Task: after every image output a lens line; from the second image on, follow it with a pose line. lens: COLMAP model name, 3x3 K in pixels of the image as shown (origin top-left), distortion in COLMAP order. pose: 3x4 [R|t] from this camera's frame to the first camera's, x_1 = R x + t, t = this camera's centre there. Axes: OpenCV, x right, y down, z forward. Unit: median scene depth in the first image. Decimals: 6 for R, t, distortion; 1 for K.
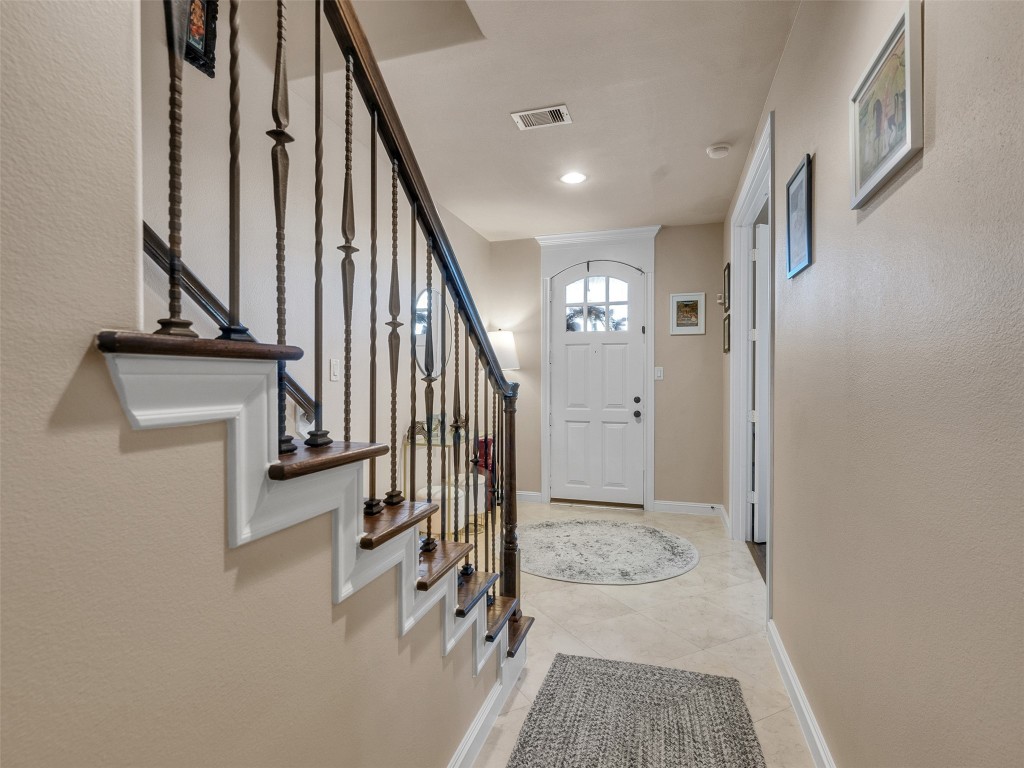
lens RADIAL K [[522.3, 0, 503.5], [0, 522.3, 383.2], [0, 0, 1]] dist [-0.007457, 0.005118]
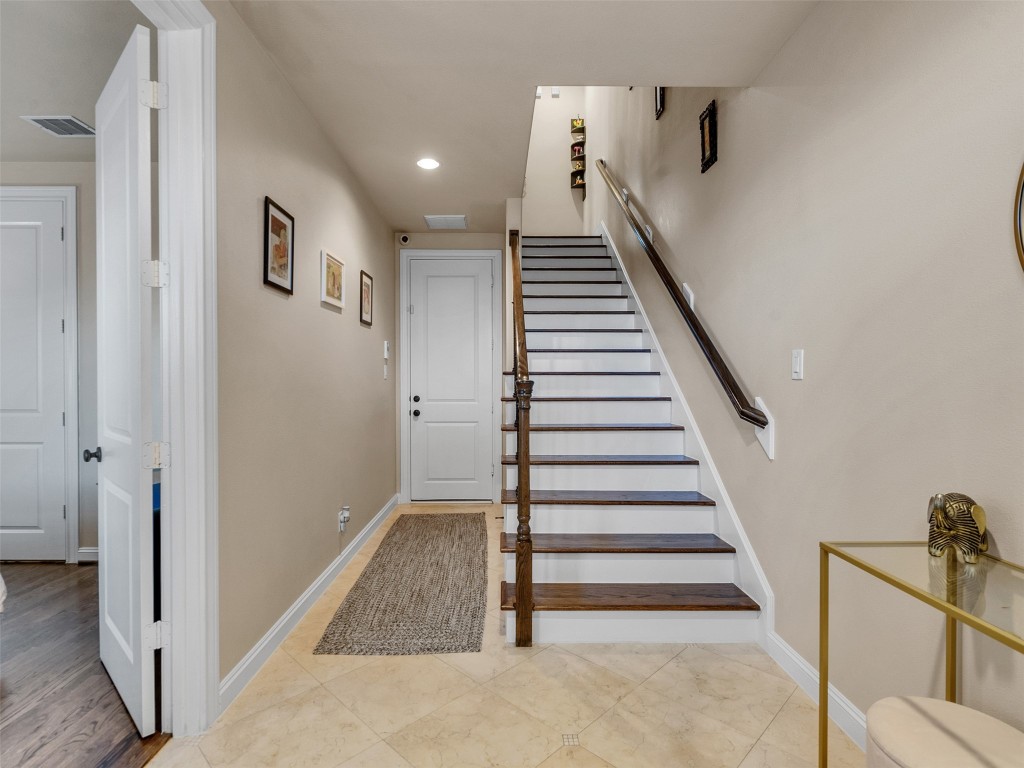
lens RADIAL K [[522.3, 0, 503.5], [0, 522.3, 383.2], [0, 0, 1]] dist [-0.007457, 0.005118]
pose [[-0.951705, 0.001073, -0.307013, 0.236152], [-0.001812, 0.999957, 0.009113, -0.003307], [0.307009, 0.009229, -0.951662, 1.260949]]
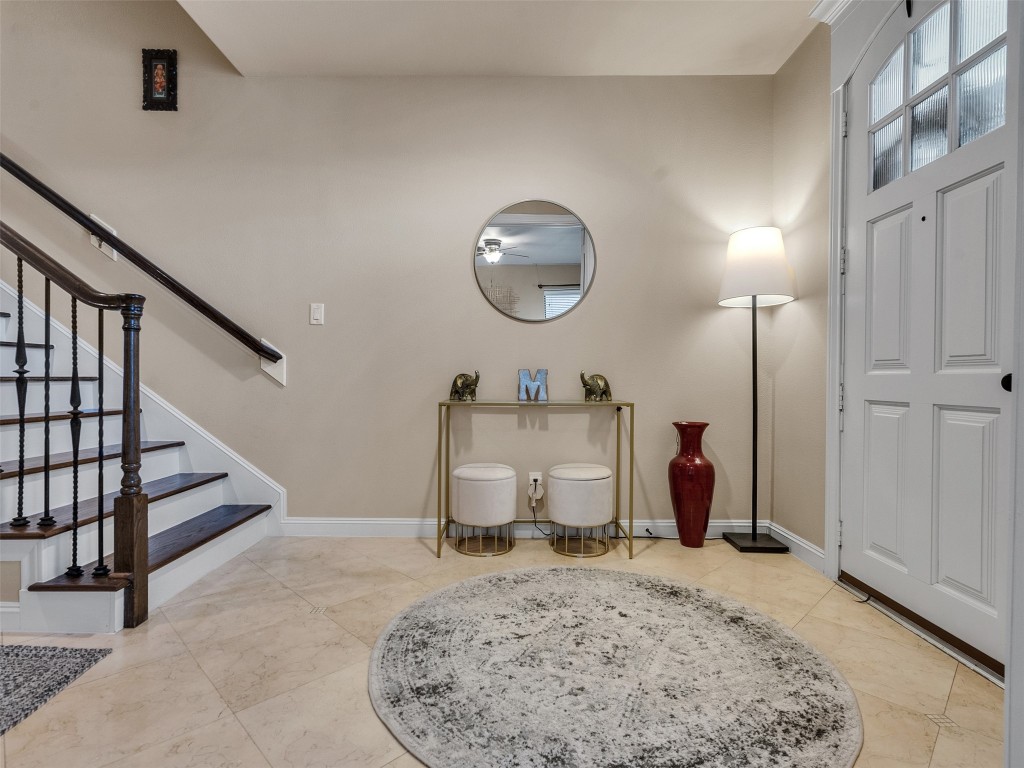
lens RADIAL K [[522.3, 0, 503.5], [0, 522.3, 383.2], [0, 0, 1]] dist [-0.007457, 0.005118]
pose [[0.296667, 0.006519, -0.954959, 0.625496], [-0.009858, 0.999944, 0.003764, 0.084166], [0.954930, 0.008297, 0.296715, 0.841019]]
